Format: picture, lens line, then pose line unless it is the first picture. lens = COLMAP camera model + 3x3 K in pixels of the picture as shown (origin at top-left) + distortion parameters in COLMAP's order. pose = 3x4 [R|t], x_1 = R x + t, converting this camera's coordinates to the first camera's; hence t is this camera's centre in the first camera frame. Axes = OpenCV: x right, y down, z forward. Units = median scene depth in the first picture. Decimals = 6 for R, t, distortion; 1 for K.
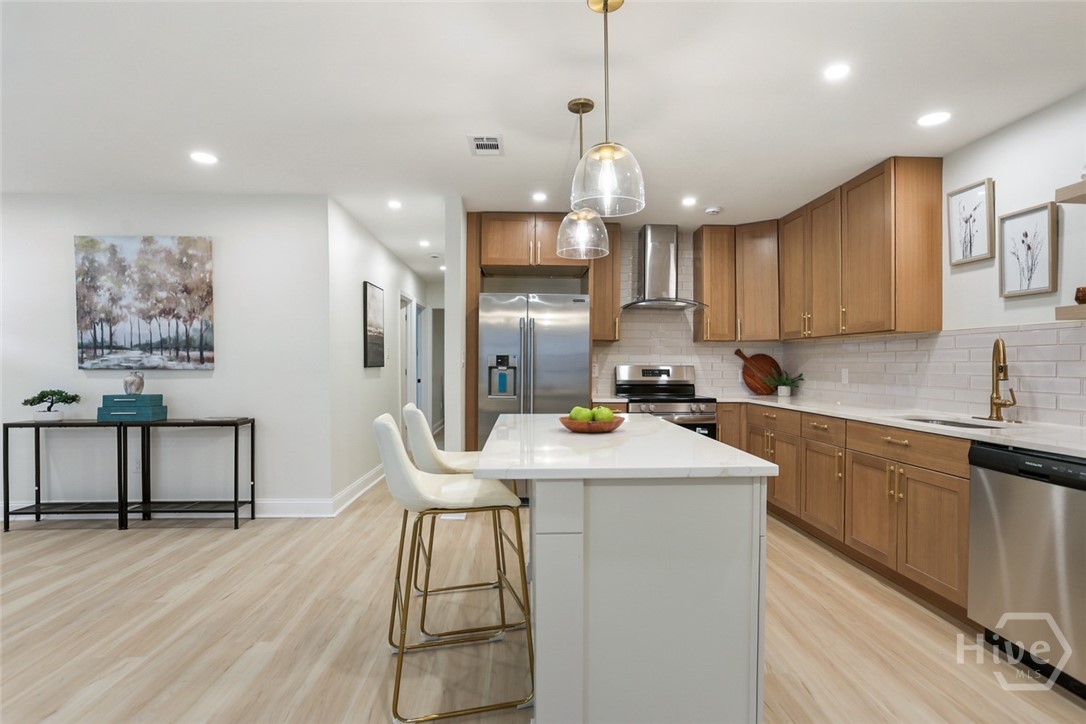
lens RADIAL K [[555.1, 0, 543.0], [0, 555.1, 362.0], [0, 0, 1]] dist [-0.000345, 0.000338]
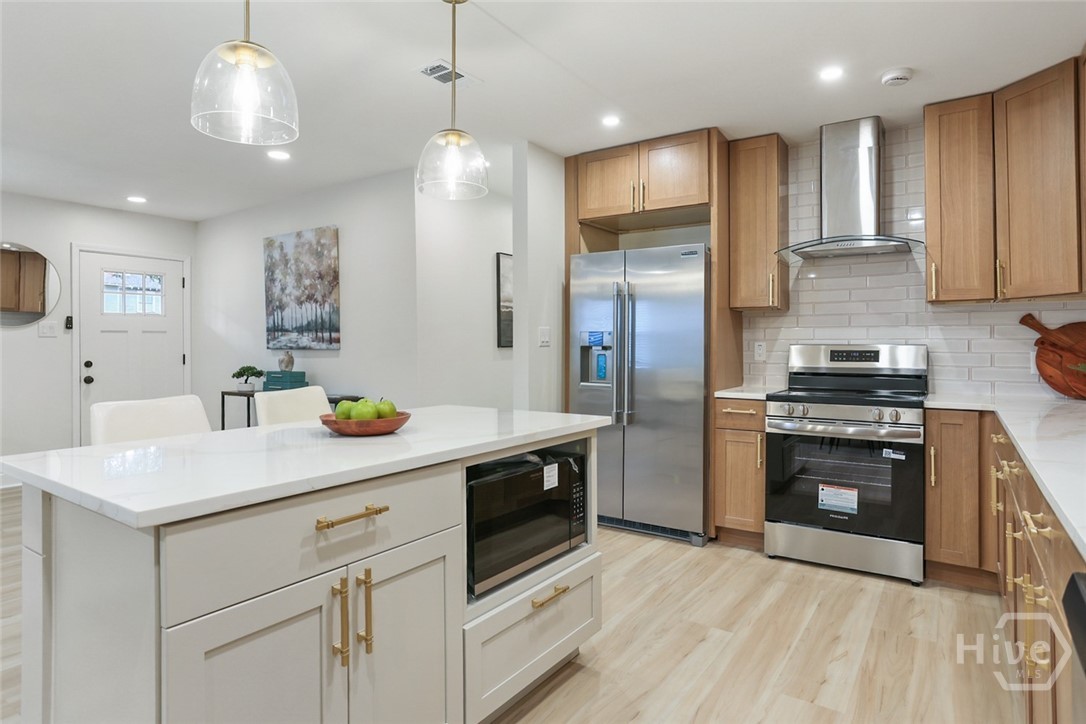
lens RADIAL K [[617.8, 0, 544.0], [0, 617.8, 337.3], [0, 0, 1]] dist [-0.002484, -0.000085]
pose [[0.801081, -0.009649, -0.598478, 0.436444], [0.006770, 0.999952, -0.007060, 0.001289], [0.598517, 0.001605, 0.801108, 0.289833]]
